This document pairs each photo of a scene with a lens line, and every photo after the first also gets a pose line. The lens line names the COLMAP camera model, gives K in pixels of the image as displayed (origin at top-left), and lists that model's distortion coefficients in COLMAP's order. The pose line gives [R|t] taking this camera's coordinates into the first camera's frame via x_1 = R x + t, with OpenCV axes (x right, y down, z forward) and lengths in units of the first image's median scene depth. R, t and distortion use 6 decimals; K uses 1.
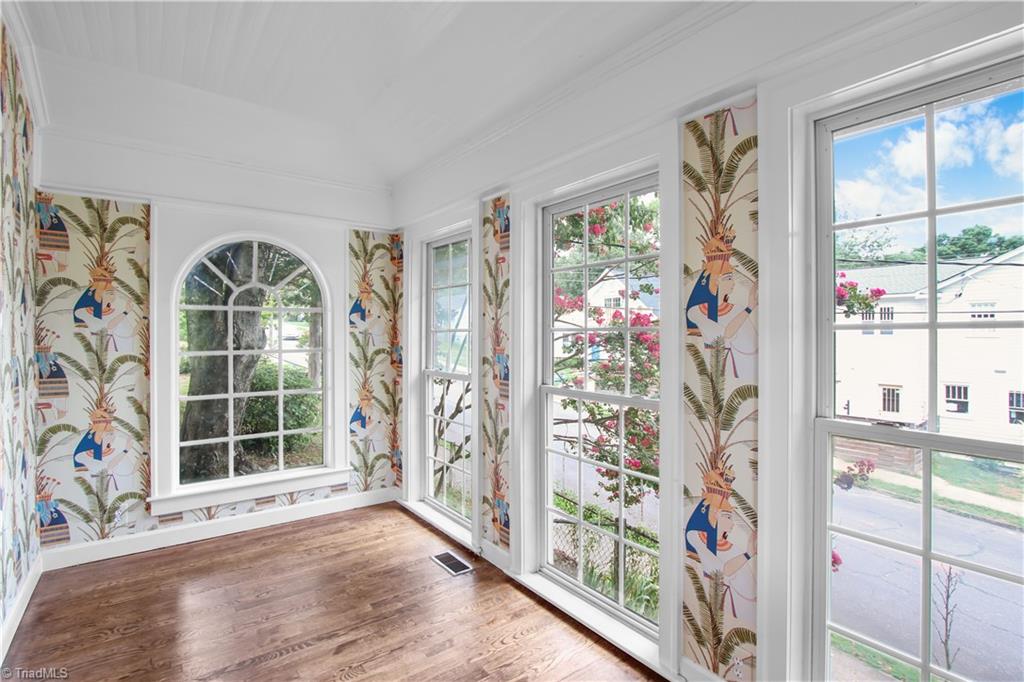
lens RADIAL K [[490.2, 0, 505.8], [0, 490.2, 341.1], [0, 0, 1]] dist [-0.005646, -0.000758]
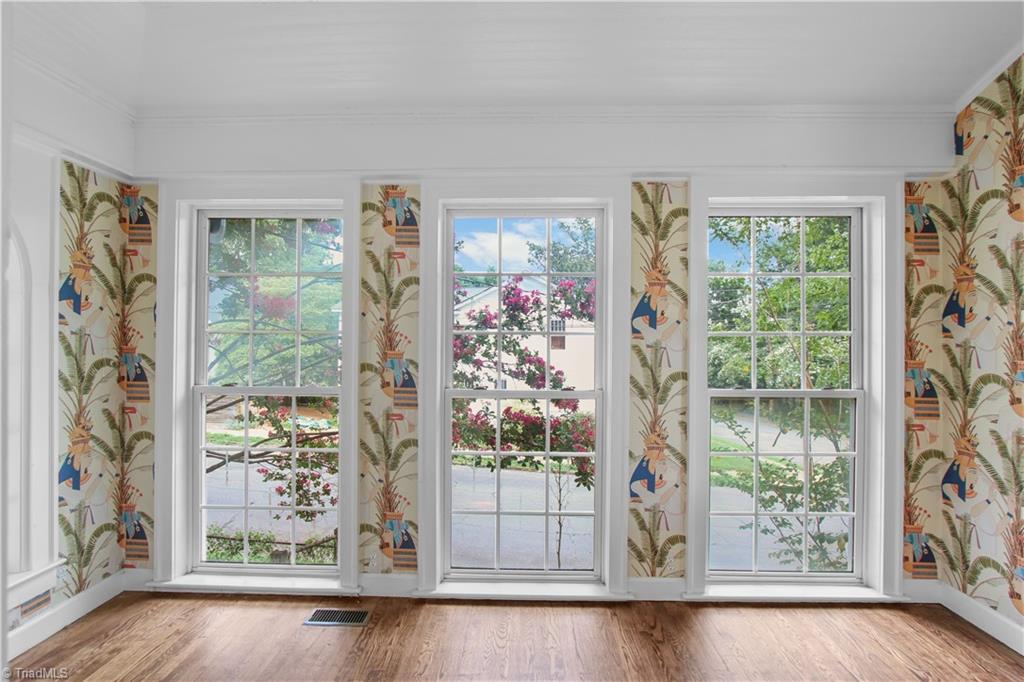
lens RADIAL K [[490.2, 0, 508.9], [0, 490.2, 335.4], [0, 0, 1]] dist [-0.005646, -0.000758]
pose [[0.621611, -0.003699, 0.783318, -0.458467], [0.007188, 0.999974, -0.000983, -0.011079], [-0.783293, 0.006242, 0.621621, 0.214591]]
